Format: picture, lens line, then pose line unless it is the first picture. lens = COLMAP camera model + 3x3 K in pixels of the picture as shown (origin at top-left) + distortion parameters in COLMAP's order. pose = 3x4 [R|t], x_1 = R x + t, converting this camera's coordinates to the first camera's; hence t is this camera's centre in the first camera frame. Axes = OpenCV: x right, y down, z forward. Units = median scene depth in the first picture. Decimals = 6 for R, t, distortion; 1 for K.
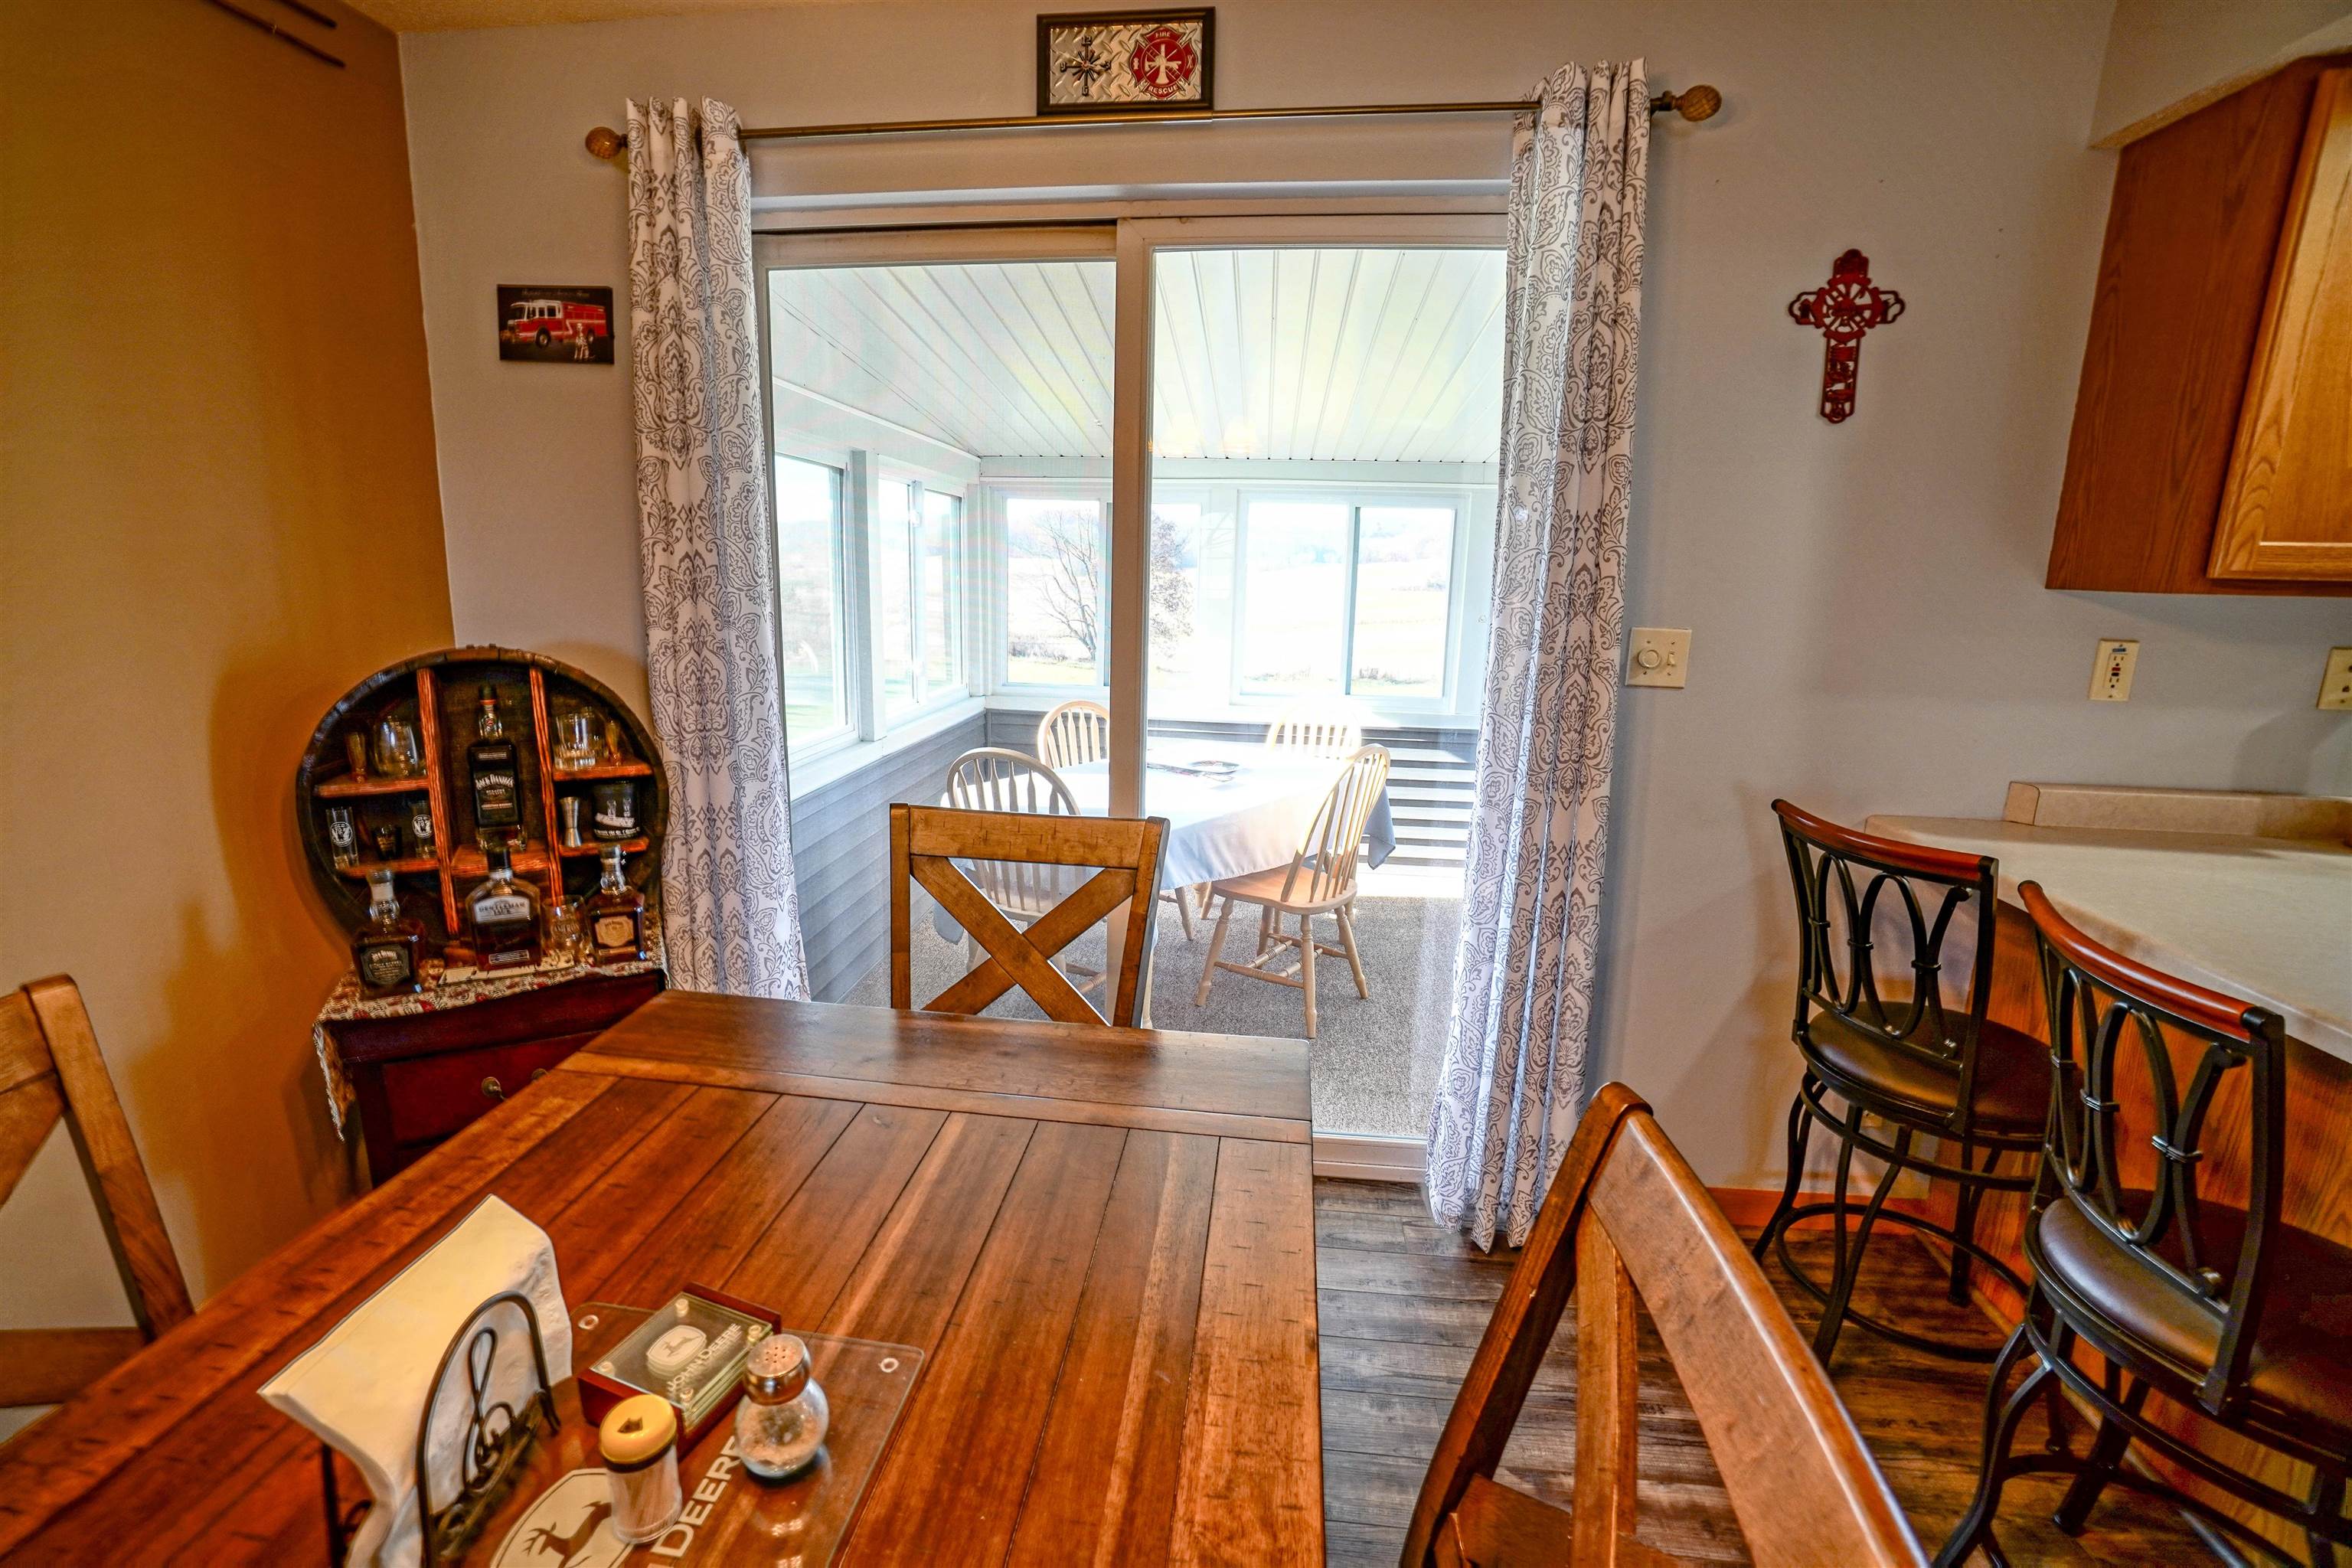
lens RADIAL K [[1024.3, 0, 1136.5], [0, 1024.3, 759.1], [0, 0, 1]] dist [-0.054331, 0.016690]
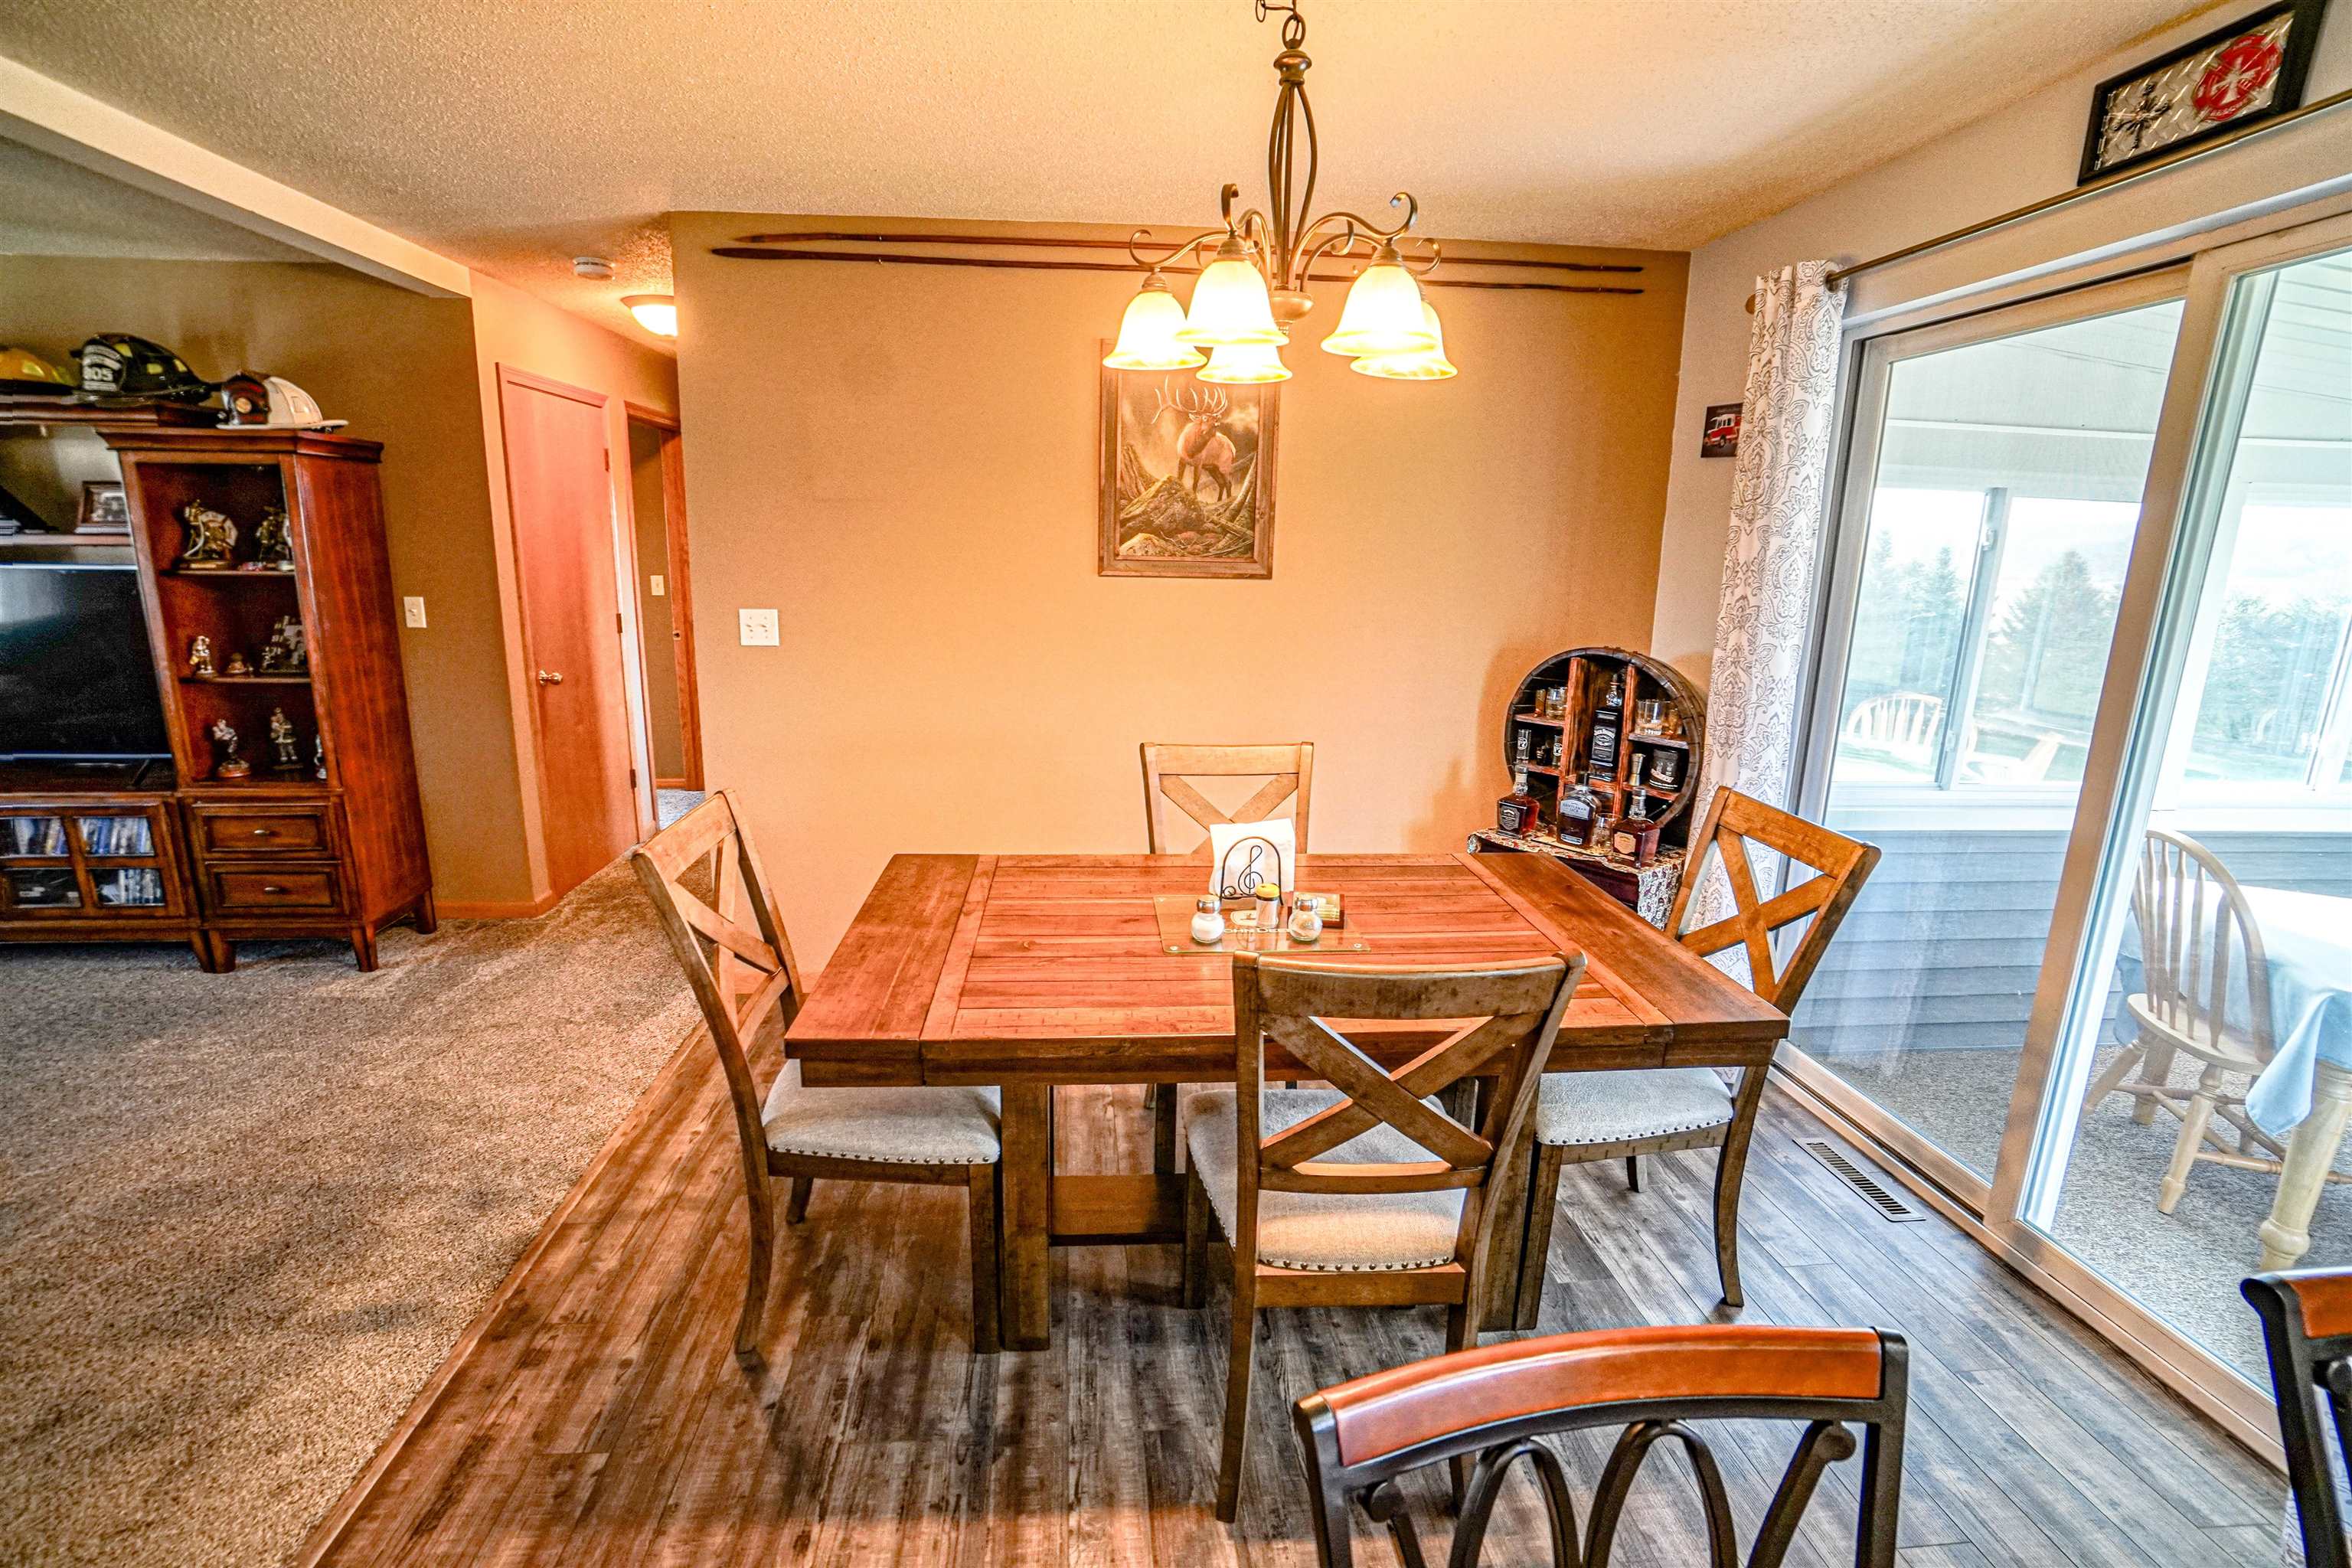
lens RADIAL K [[1024.3, 0, 1136.5], [0, 1024.3, 759.1], [0, 0, 1]] dist [-0.054331, 0.016690]
pose [[0.183441, 0.190562, -0.964384, 0.808252], [-0.196526, 0.968336, 0.153960, -0.041136], [0.963186, 0.161284, 0.215083, -0.046272]]
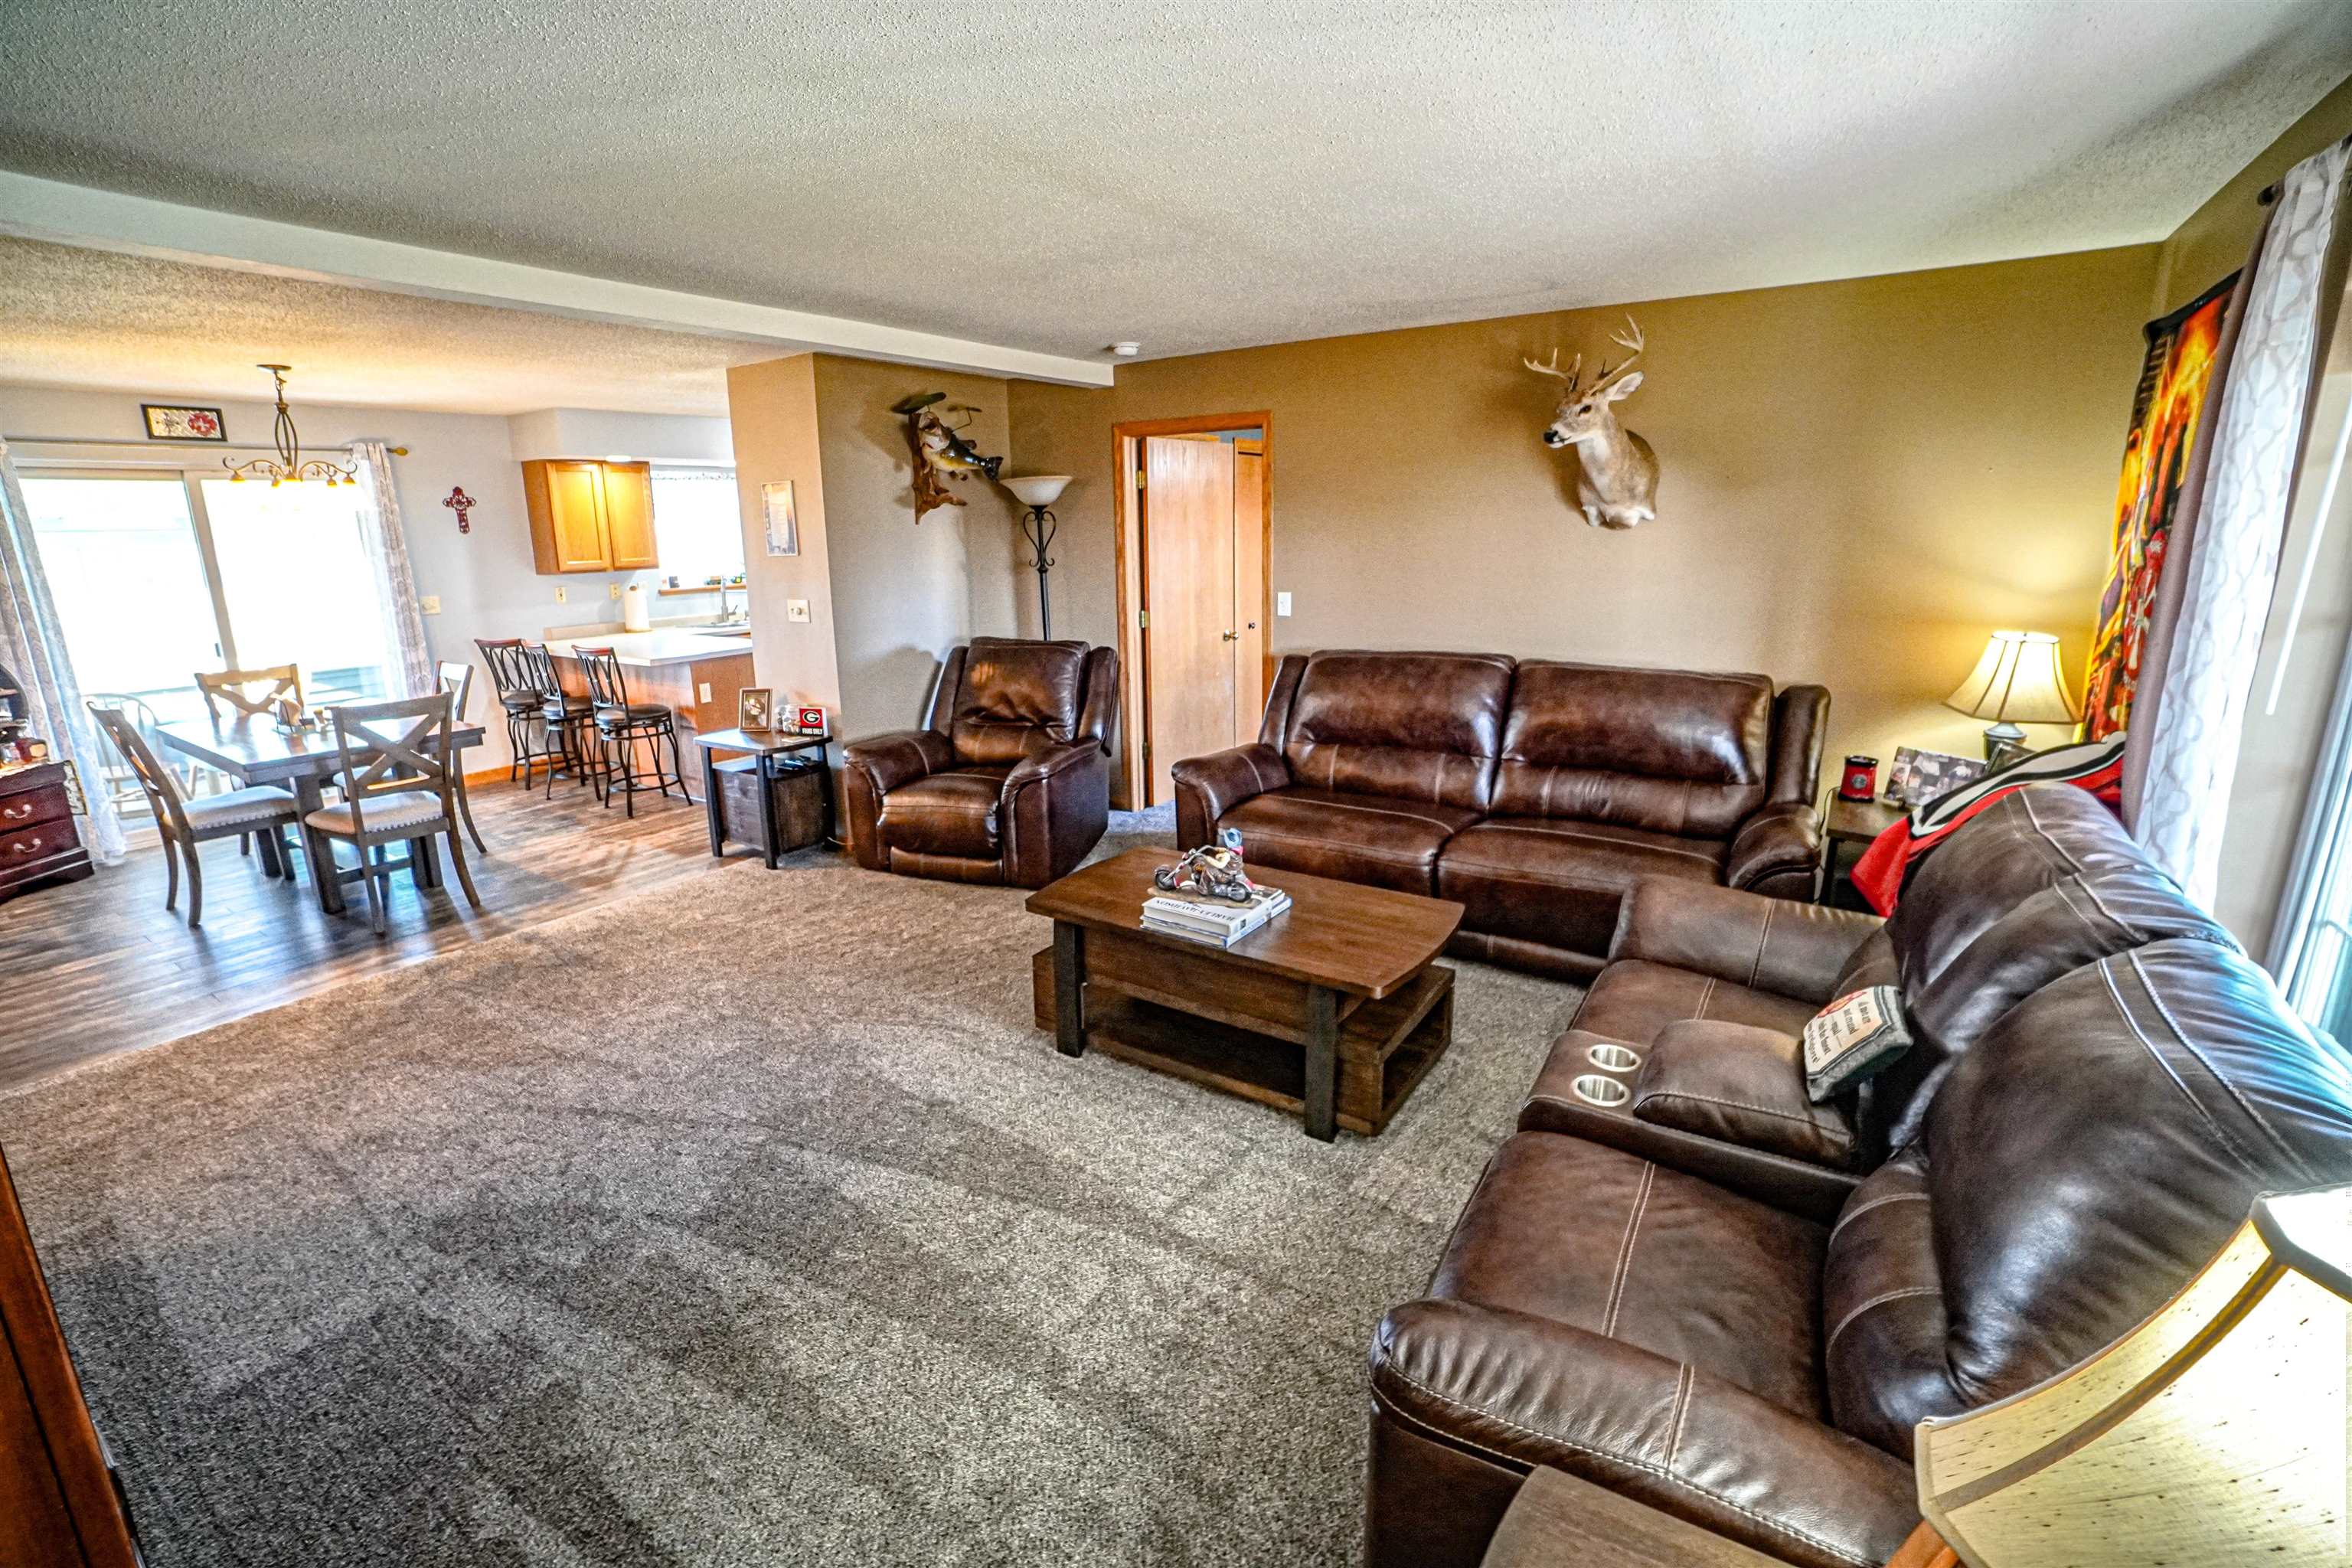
lens RADIAL K [[1034.6, 0, 1143.0], [0, 1034.6, 764.3], [0, 0, 1]] dist [-0.065459, 0.023961]
pose [[0.465351, -0.227381, 0.855422, -1.415984], [0.197702, 0.968726, 0.149948, 0.394751], [-0.862765, 0.099340, 0.495751, -2.752735]]
